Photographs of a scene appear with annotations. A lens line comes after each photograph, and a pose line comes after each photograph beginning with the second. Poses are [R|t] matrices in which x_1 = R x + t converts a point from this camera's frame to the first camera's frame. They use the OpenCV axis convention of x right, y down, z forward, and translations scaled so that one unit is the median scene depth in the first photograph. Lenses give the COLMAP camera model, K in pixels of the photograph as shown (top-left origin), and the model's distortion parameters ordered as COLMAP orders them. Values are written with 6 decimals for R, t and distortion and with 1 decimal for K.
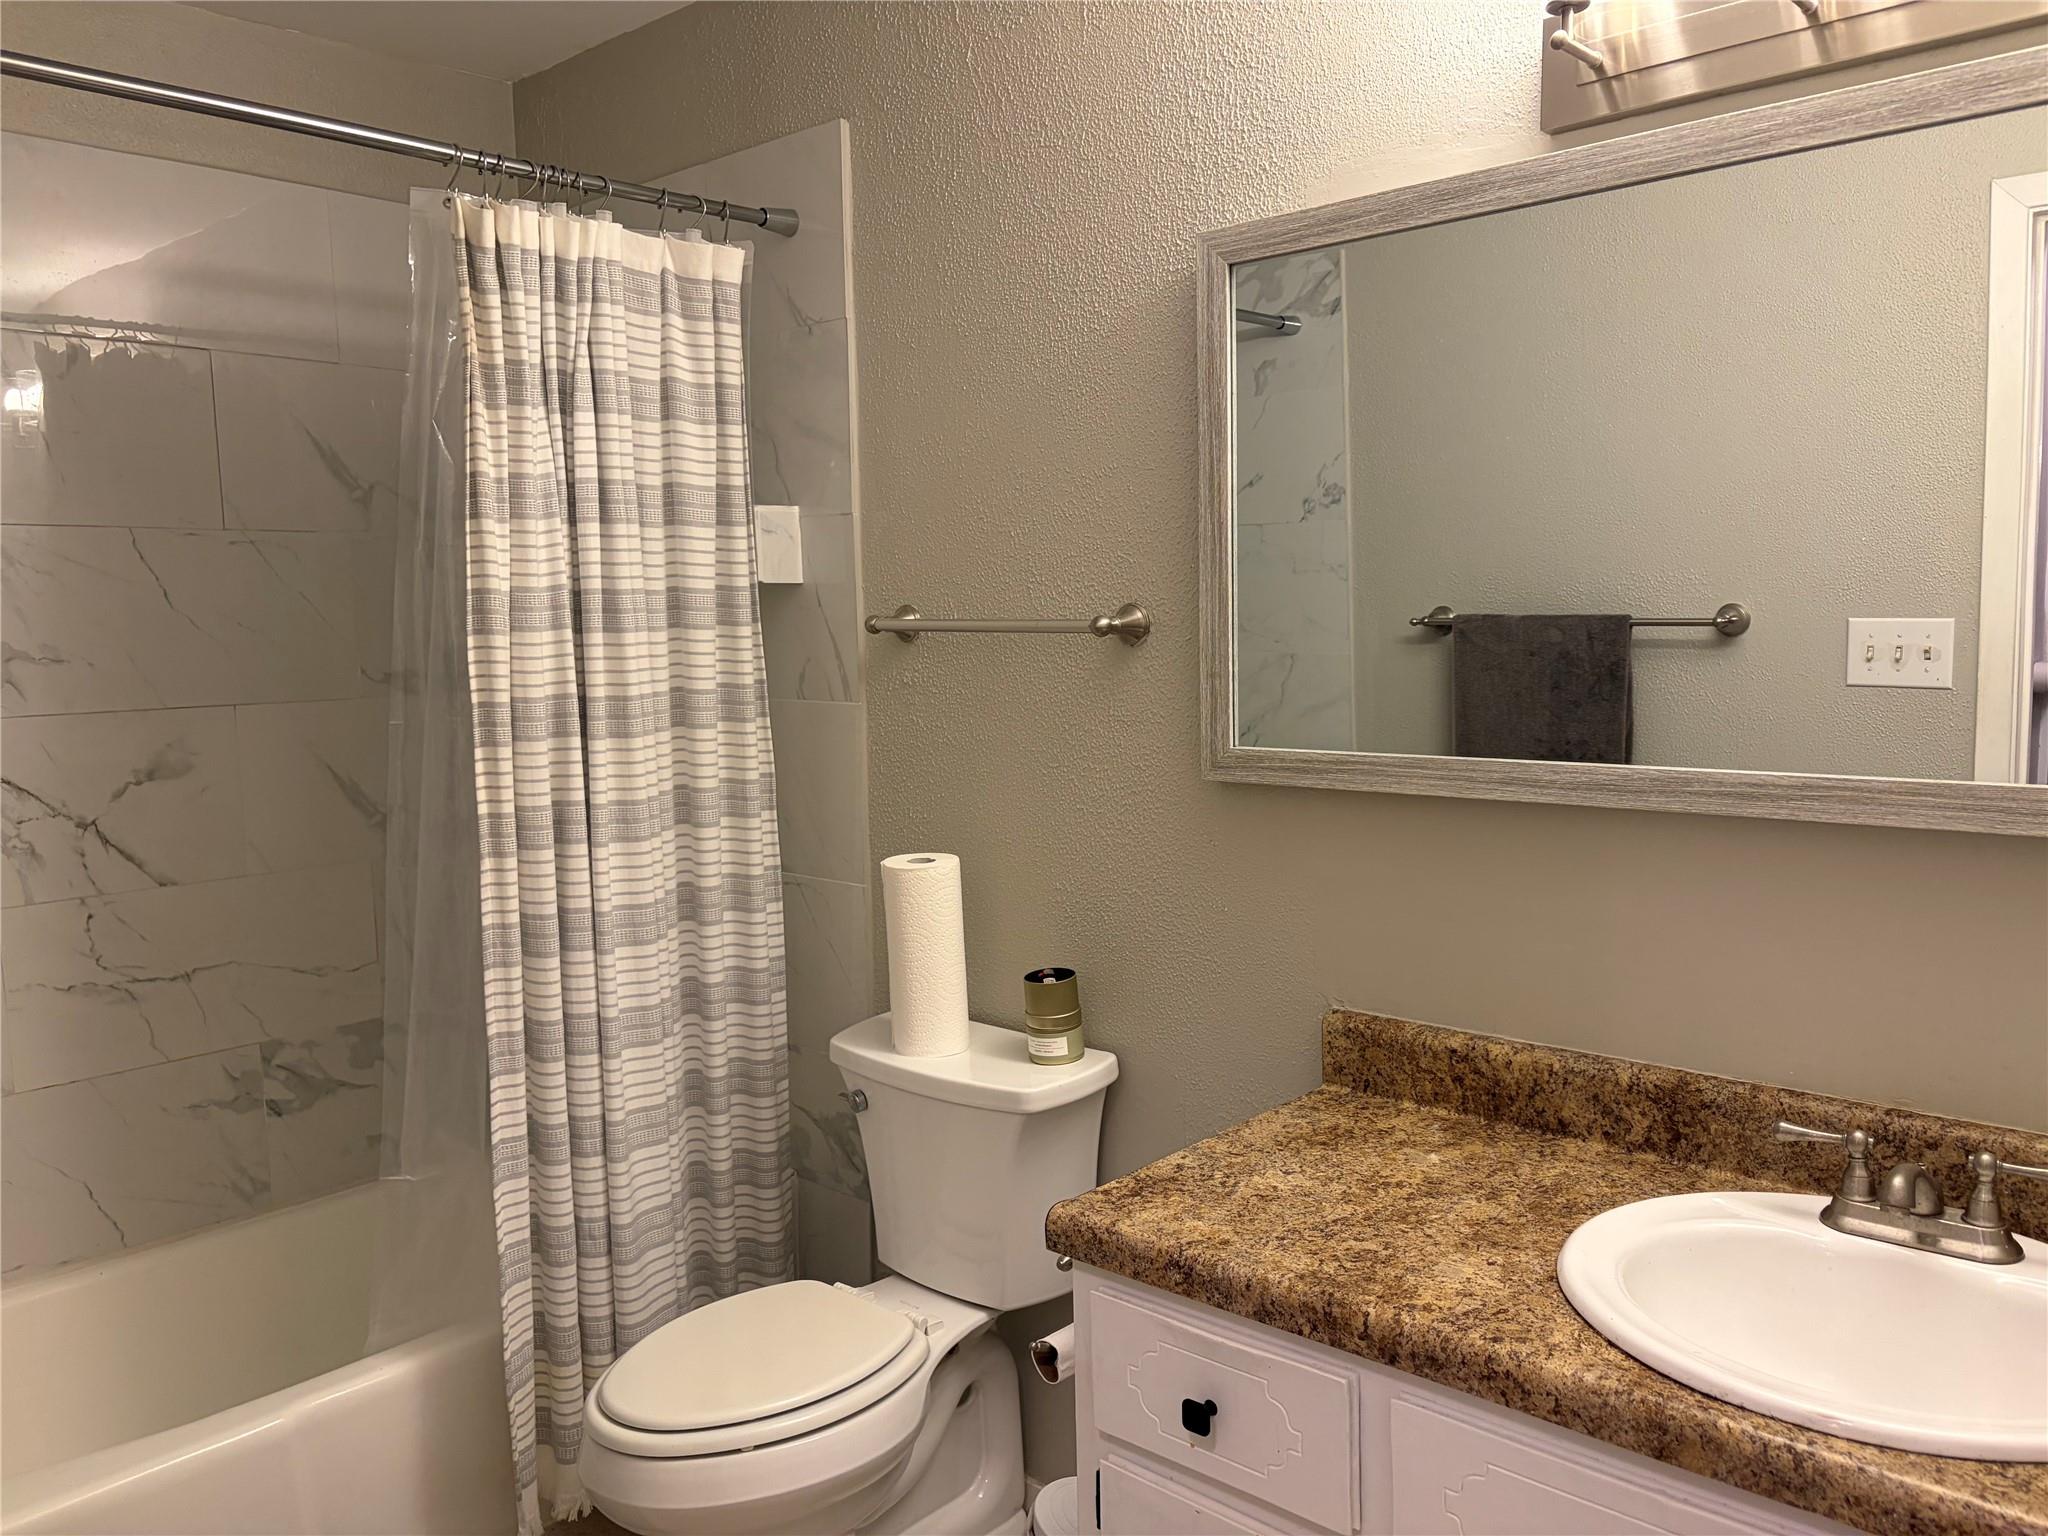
lens RADIAL K [[1554.8, 0, 1012.0], [0, 1554.8, 777.4], [0, 0, 1]] dist [0.049146, -0.054727]
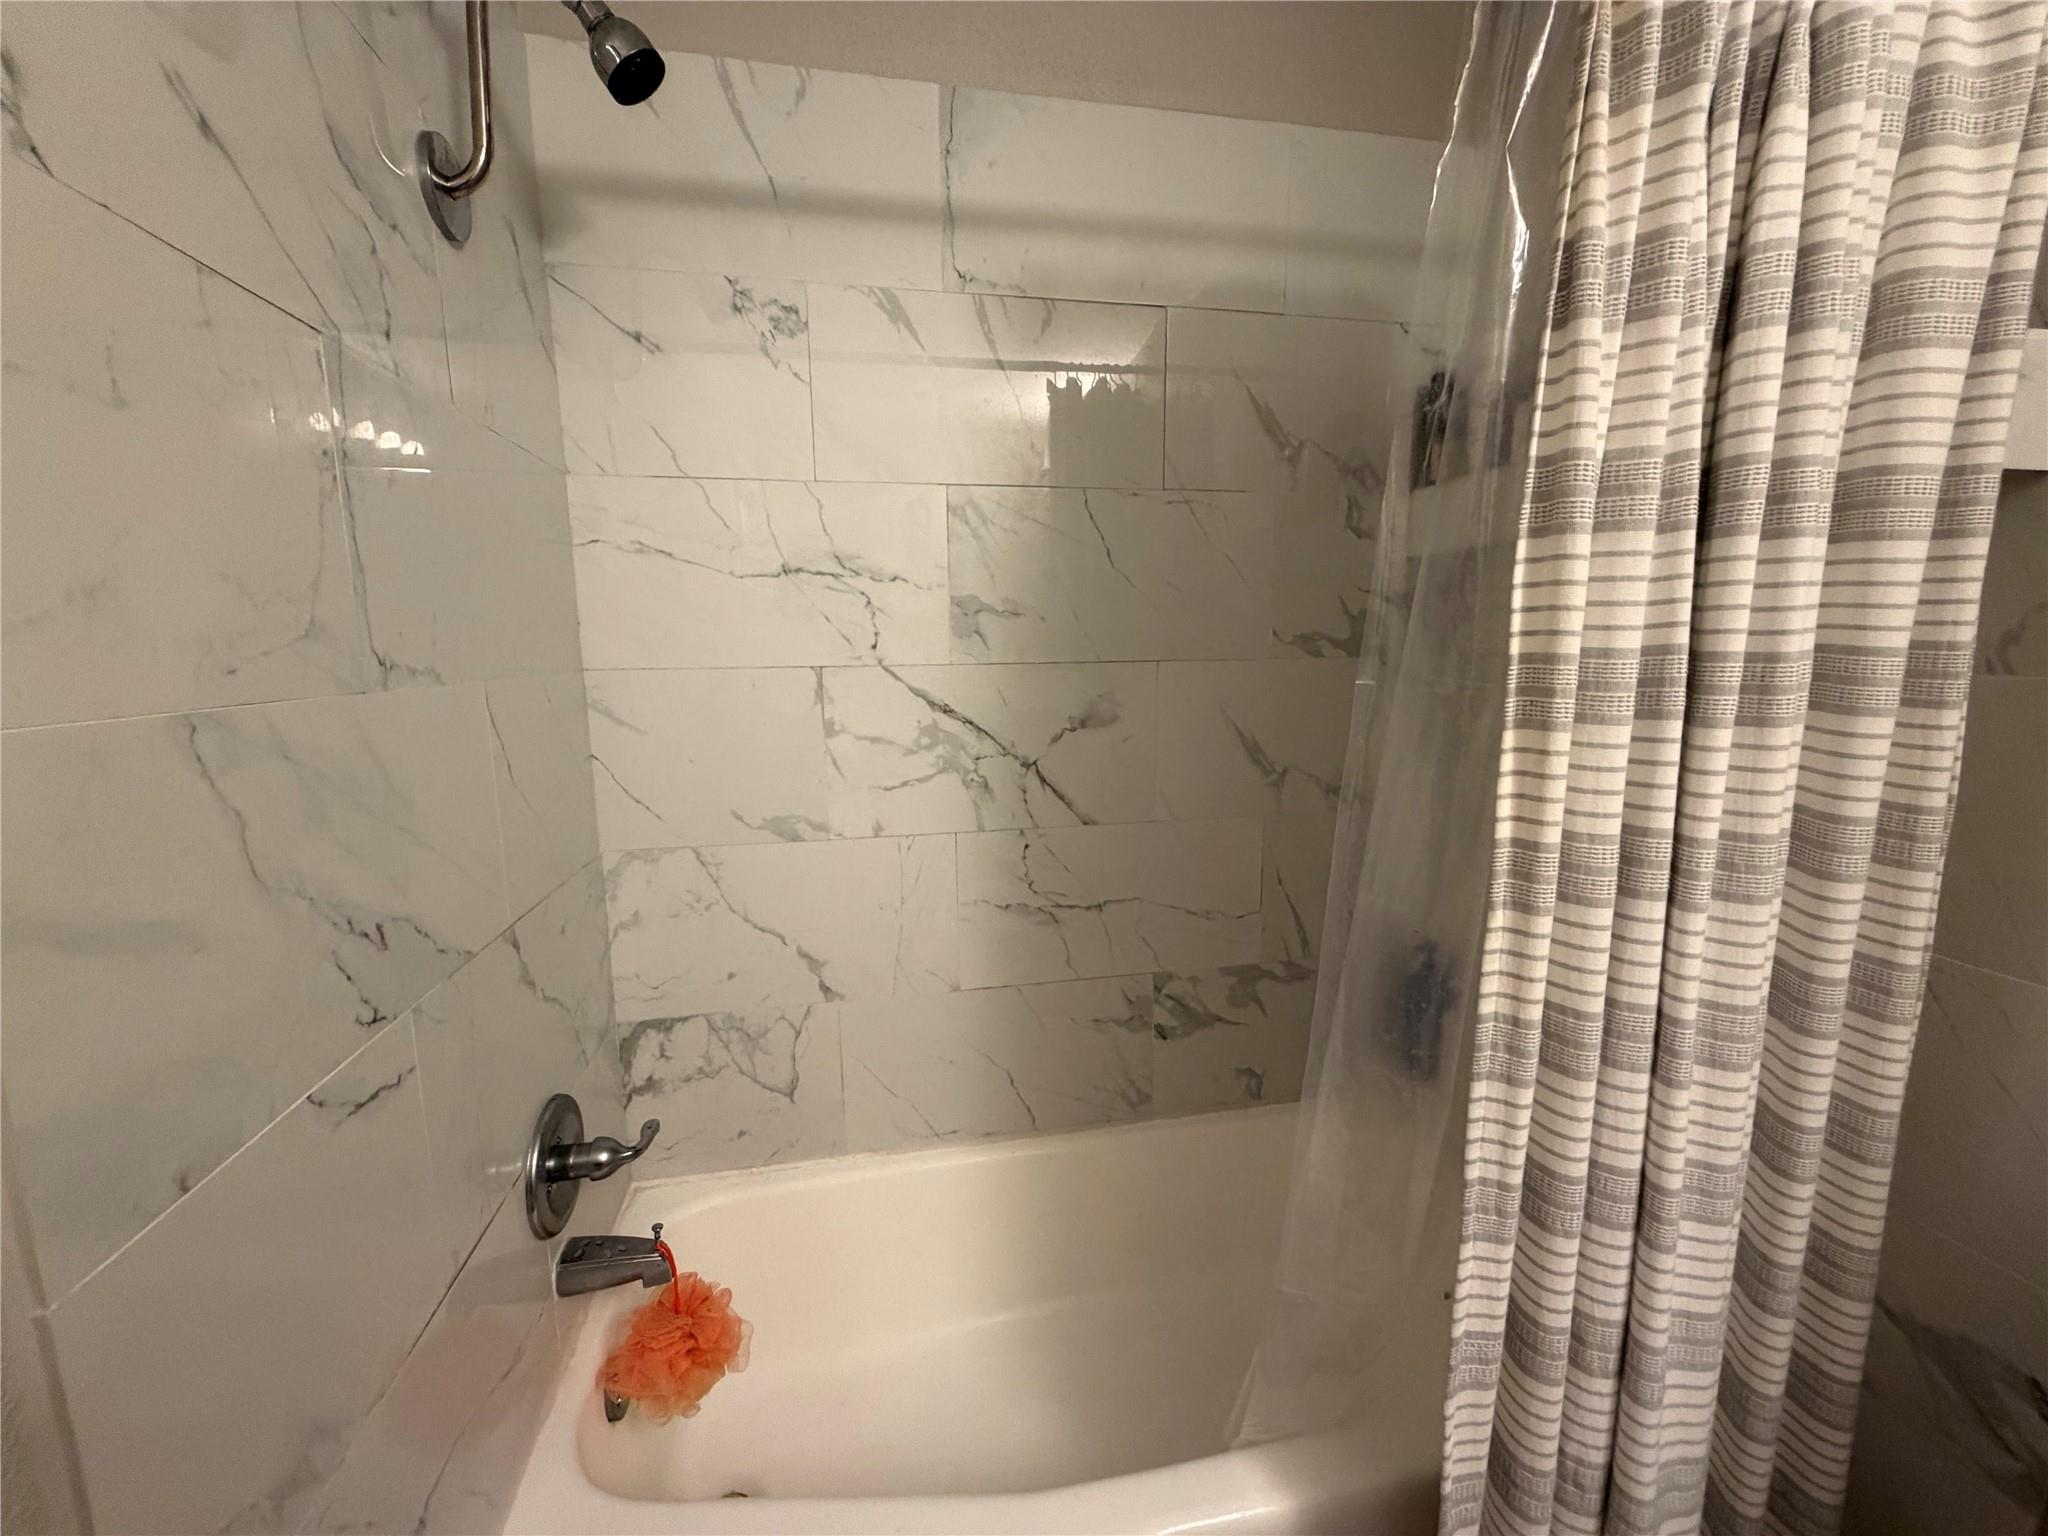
lens RADIAL K [[819.7, 0, 1029.4], [0, 819.7, 775.7], [0, 0, 1]] dist [-0.001241, 0.000693]
pose [[0.813438, 0.108492, -0.571444, -0.298017], [-0.069310, 0.993530, 0.089966, -0.016308], [0.577508, -0.033575, 0.815694, 0.610923]]
